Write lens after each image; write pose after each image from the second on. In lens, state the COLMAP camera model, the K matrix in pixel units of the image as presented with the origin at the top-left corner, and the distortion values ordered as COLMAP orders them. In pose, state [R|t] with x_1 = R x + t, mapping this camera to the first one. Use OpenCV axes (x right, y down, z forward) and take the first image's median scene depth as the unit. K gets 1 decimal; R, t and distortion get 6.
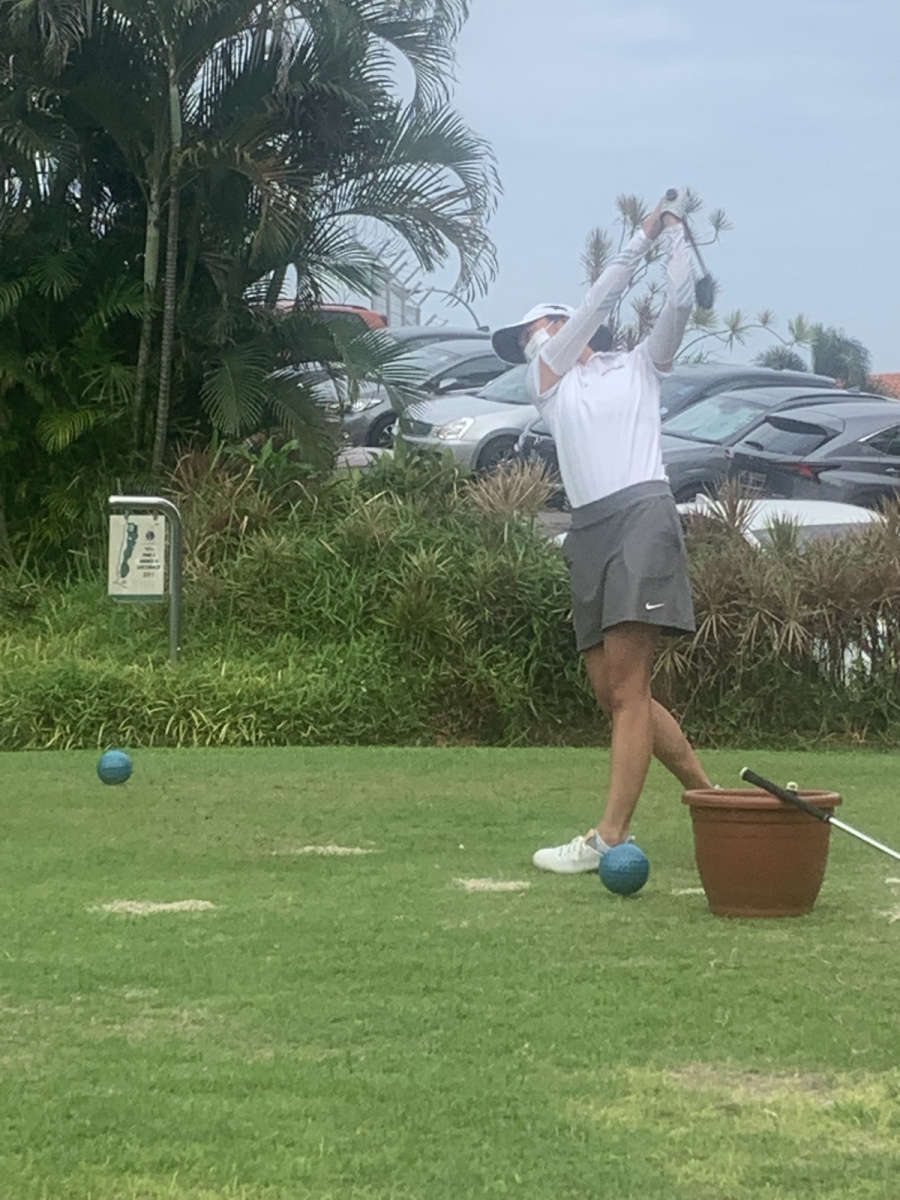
lens RADIAL K [[3482.5, 0, 464.5], [0, 3482.5, 597.1], [0, 0, 1]] dist [0.150835, 0.122944]
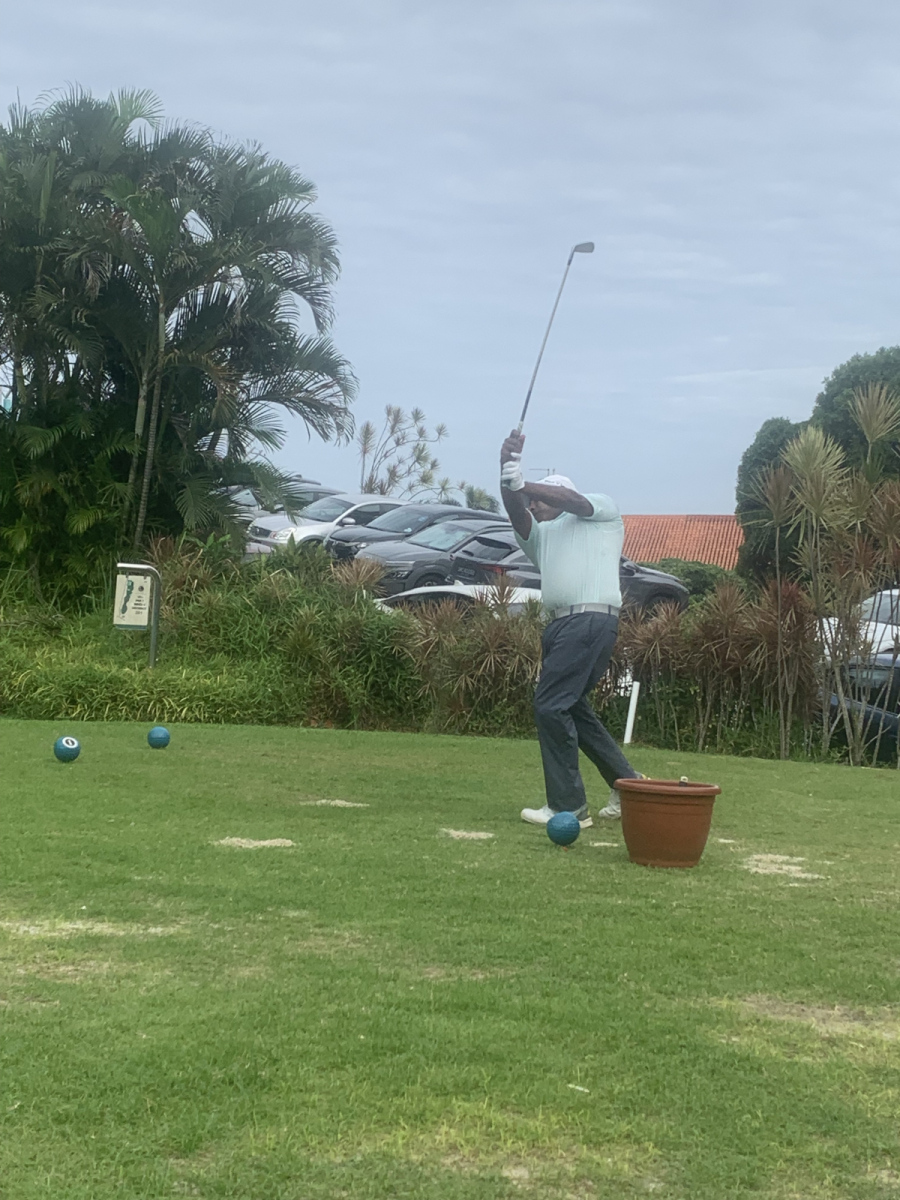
lens RADIAL K [[2004.0, 0, 458.5], [0, 2004.0, 603.9], [0, 0, 1]] dist [0.209936, -0.593158]
pose [[0.993608, 0.050878, 0.100770, -0.036715], [-0.049207, 0.998608, -0.018995, -0.000091], [-0.101596, 0.013915, 0.994728, 0.055300]]
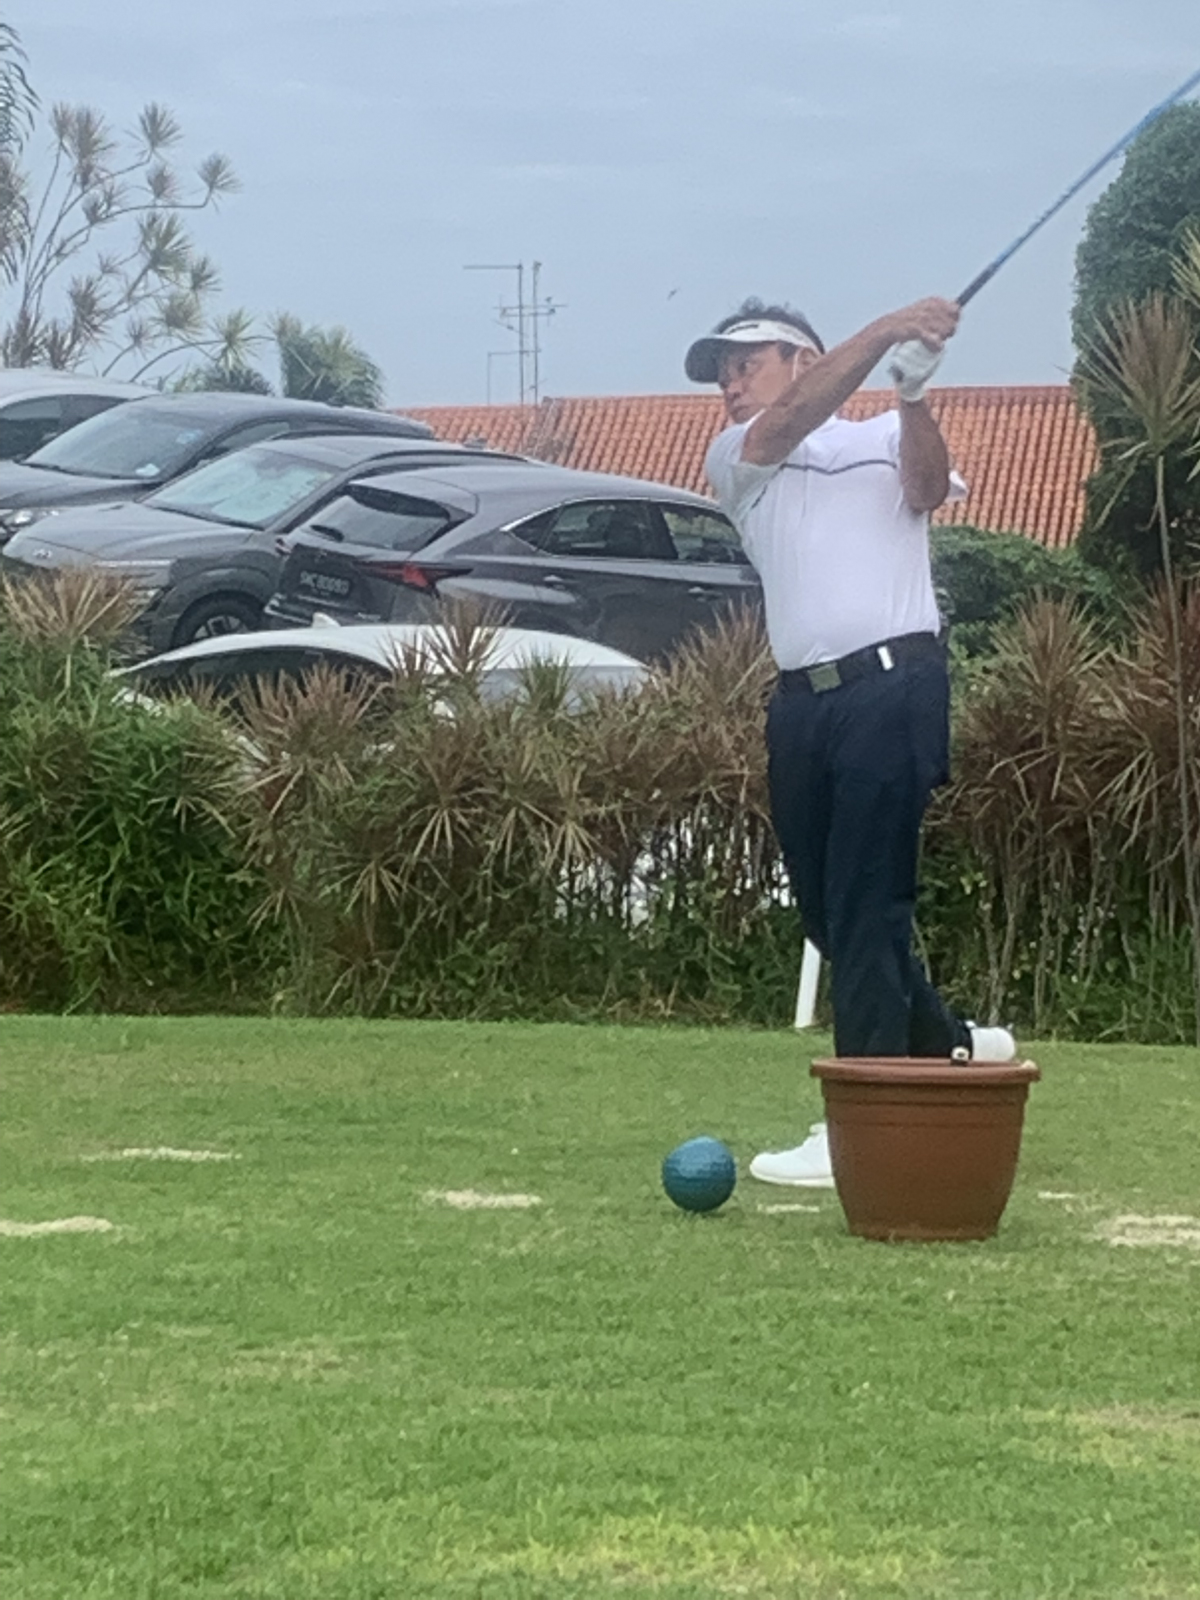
lens RADIAL K [[5980.3, 0, 641.4], [0, 5980.3, 795.1], [0, 0, 1]] dist [0.099940, -0.116602]
pose [[0.986370, 0.013973, 0.163945, -0.063526], [-0.014256, 0.999898, 0.000548, 0.001224], [-0.163921, -0.002878, 0.986469, -0.062143]]
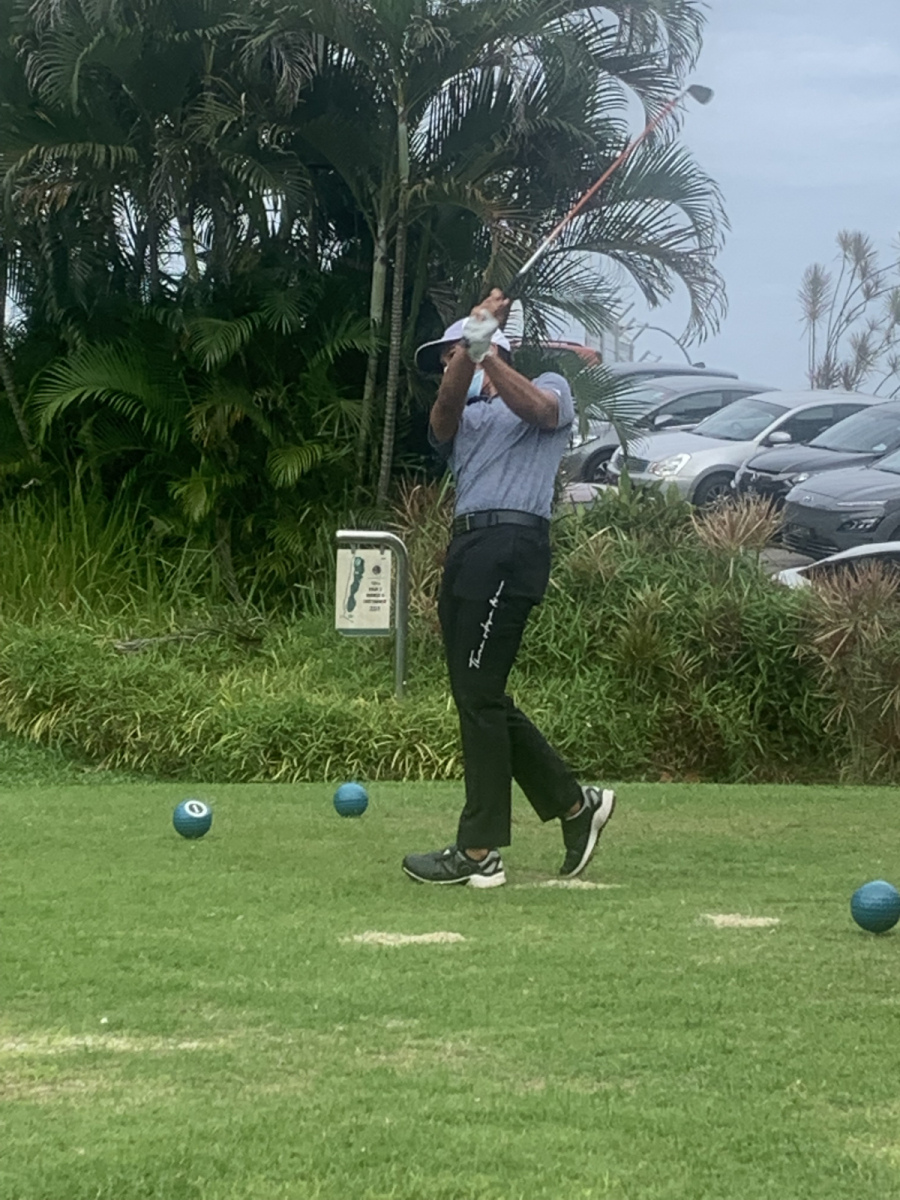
lens RADIAL K [[3482.5, 0, 464.5], [0, 3482.5, 597.1], [0, 0, 1]] dist [0.150835, 0.122944]
pose [[0.998205, 0.005075, -0.059674, -0.004900], [-0.005702, 0.999930, -0.010346, 0.000417], [0.059618, 0.010668, 0.998164, 0.000405]]
